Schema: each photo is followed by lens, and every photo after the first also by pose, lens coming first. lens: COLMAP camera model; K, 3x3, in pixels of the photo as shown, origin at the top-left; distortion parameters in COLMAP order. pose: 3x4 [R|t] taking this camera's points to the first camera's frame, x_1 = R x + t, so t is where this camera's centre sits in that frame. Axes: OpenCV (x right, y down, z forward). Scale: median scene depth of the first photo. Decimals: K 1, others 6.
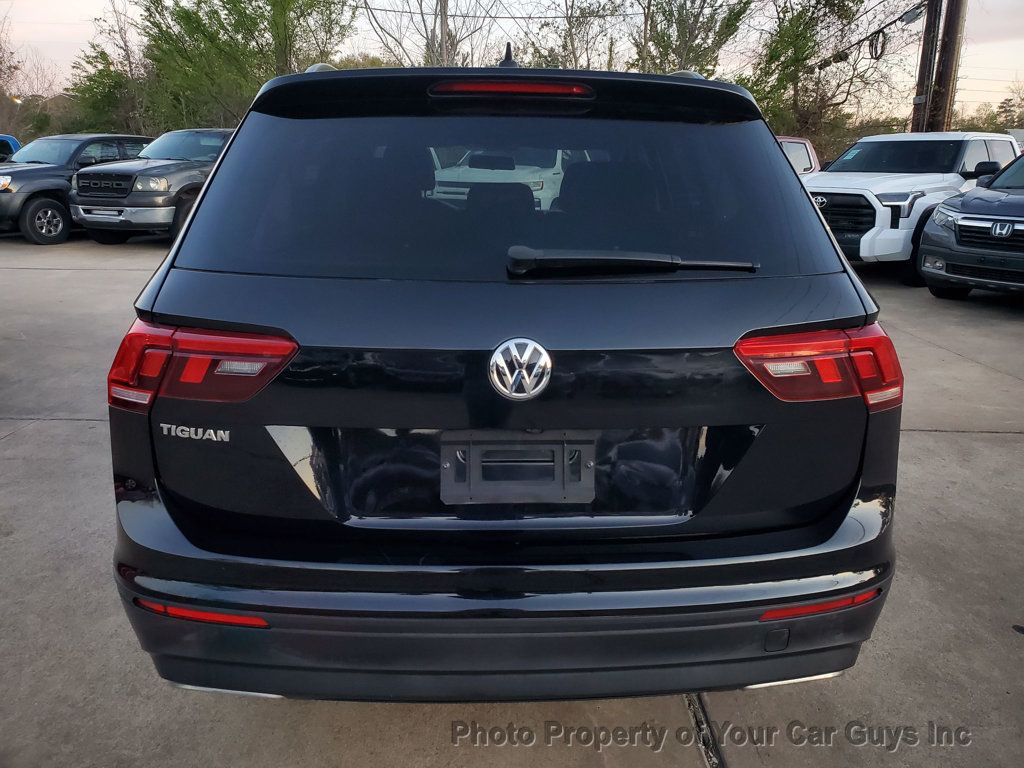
lens RADIAL K [[793.6, 0, 512.8], [0, 793.6, 378.8], [0, 0, 1]] dist [0.015043, 0.006593]
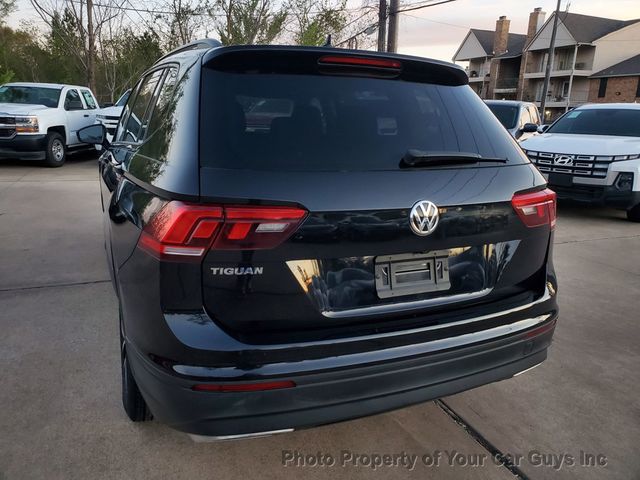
lens RADIAL K [[496.0, 0, 320.1], [0, 496.0, 238.3], [0, 0, 1]] dist [0.015043, 0.006593]
pose [[0.930785, -0.072663, 0.358273, -0.581270], [0.076191, 0.997084, 0.004283, 0.011458], [-0.357540, 0.023311, 0.933607, 0.028799]]
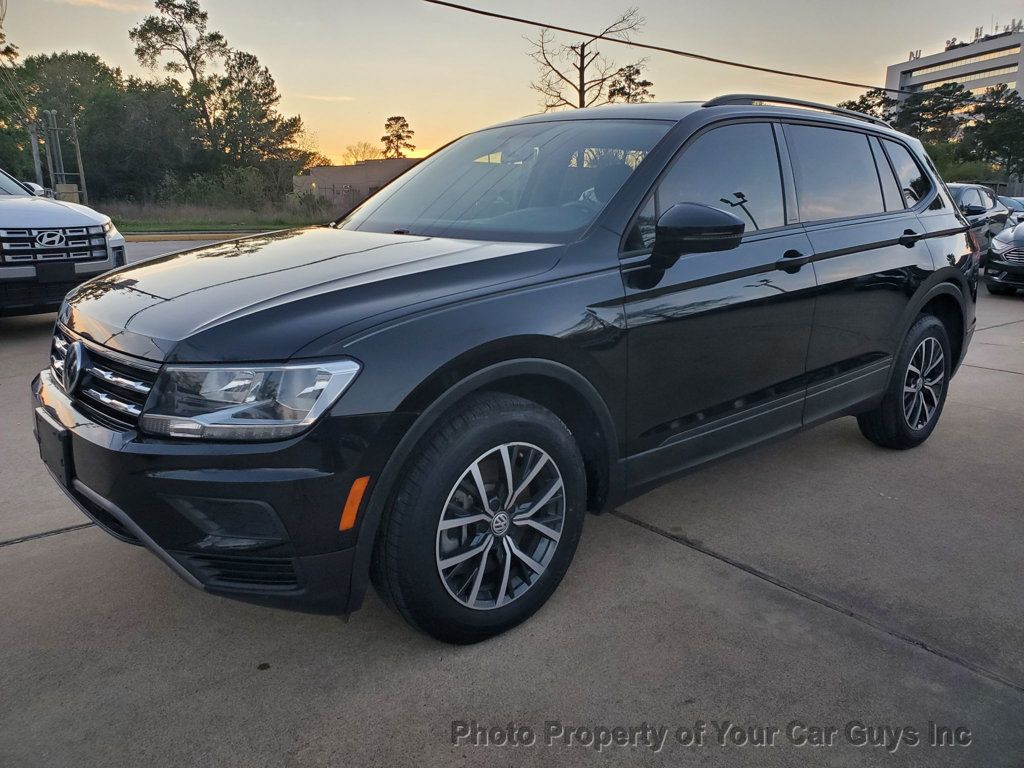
lens RADIAL K [[793.6, 0, 509.4], [0, 793.6, 377.9], [0, 0, 1]] dist [0.015043, 0.006593]
pose [[-0.617552, -0.196661, 0.761547, -1.785012], [0.183199, 0.905641, 0.382431, -1.020345], [-0.764897, 0.375685, -0.523252, 4.084511]]
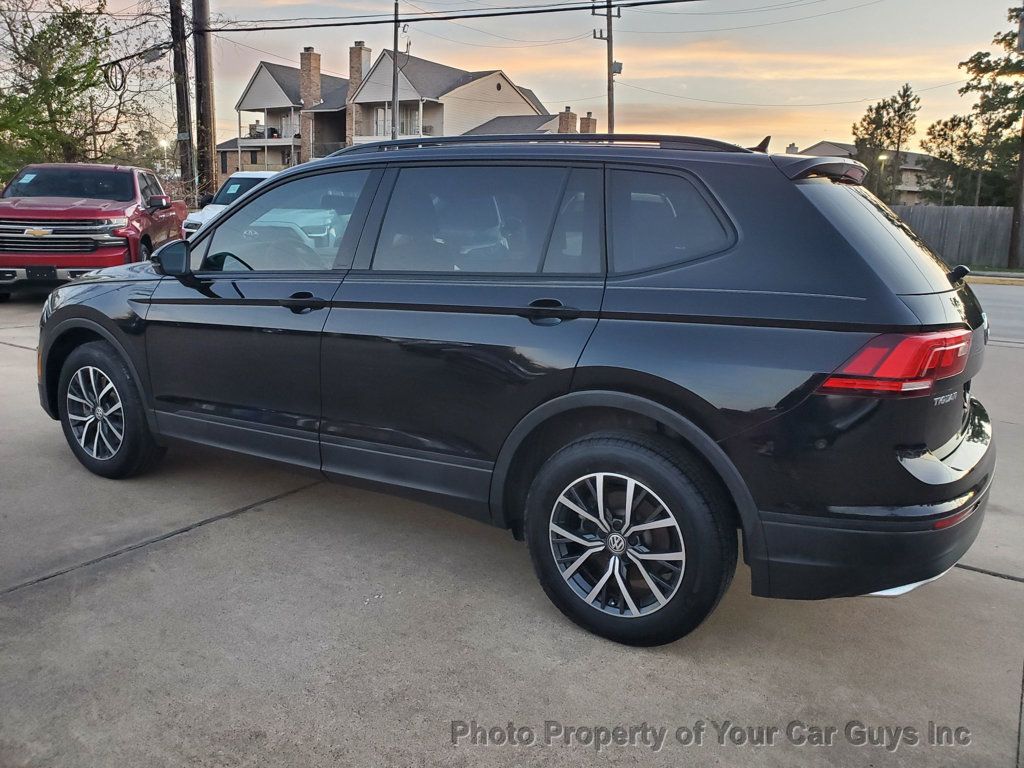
lens RADIAL K [[793.6, 0, 517.0], [0, 793.6, 383.4], [0, 0, 1]] dist [0.015043, 0.006593]
pose [[0.560444, -0.173884, 0.809733, -2.046699], [0.195722, 0.977824, 0.074515, -0.230530], [-0.804733, 0.116721, 0.582049, 0.755554]]
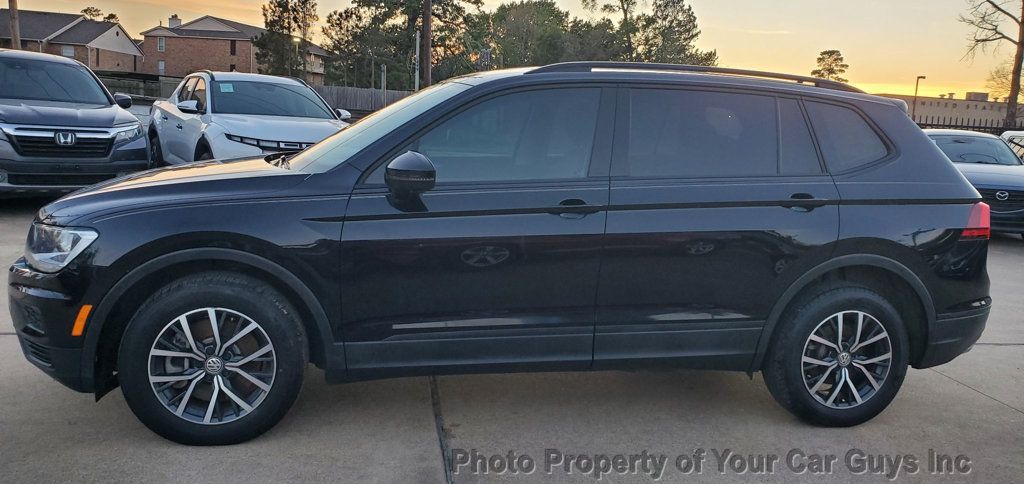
lens RADIAL K [[793.8, 0, 517.3], [0, 793.8, 244.0], [0, 0, 1]] dist [0.019369, -0.018286]
pose [[-0.154800, -0.185266, 0.970419, -2.795424], [0.197577, 0.956611, 0.214147, -0.804947], [-0.967988, 0.224882, -0.111479, 2.813251]]
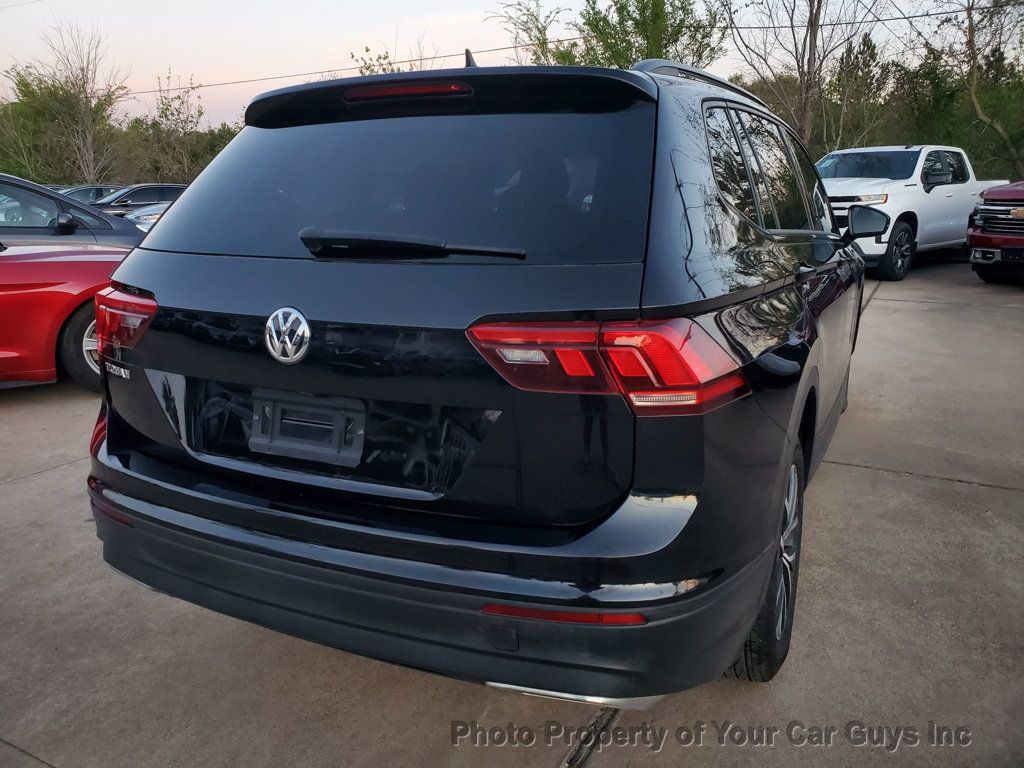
lens RADIAL K [[793.6, 0, 507.1], [0, 793.6, 376.5], [0, 0, 1]] dist [0.015043, 0.006593]
pose [[0.881477, 0.087551, -0.464039, 0.763041], [-0.101727, 0.994797, -0.005547, 0.018695], [0.461139, 0.052095, 0.885797, 0.136653]]
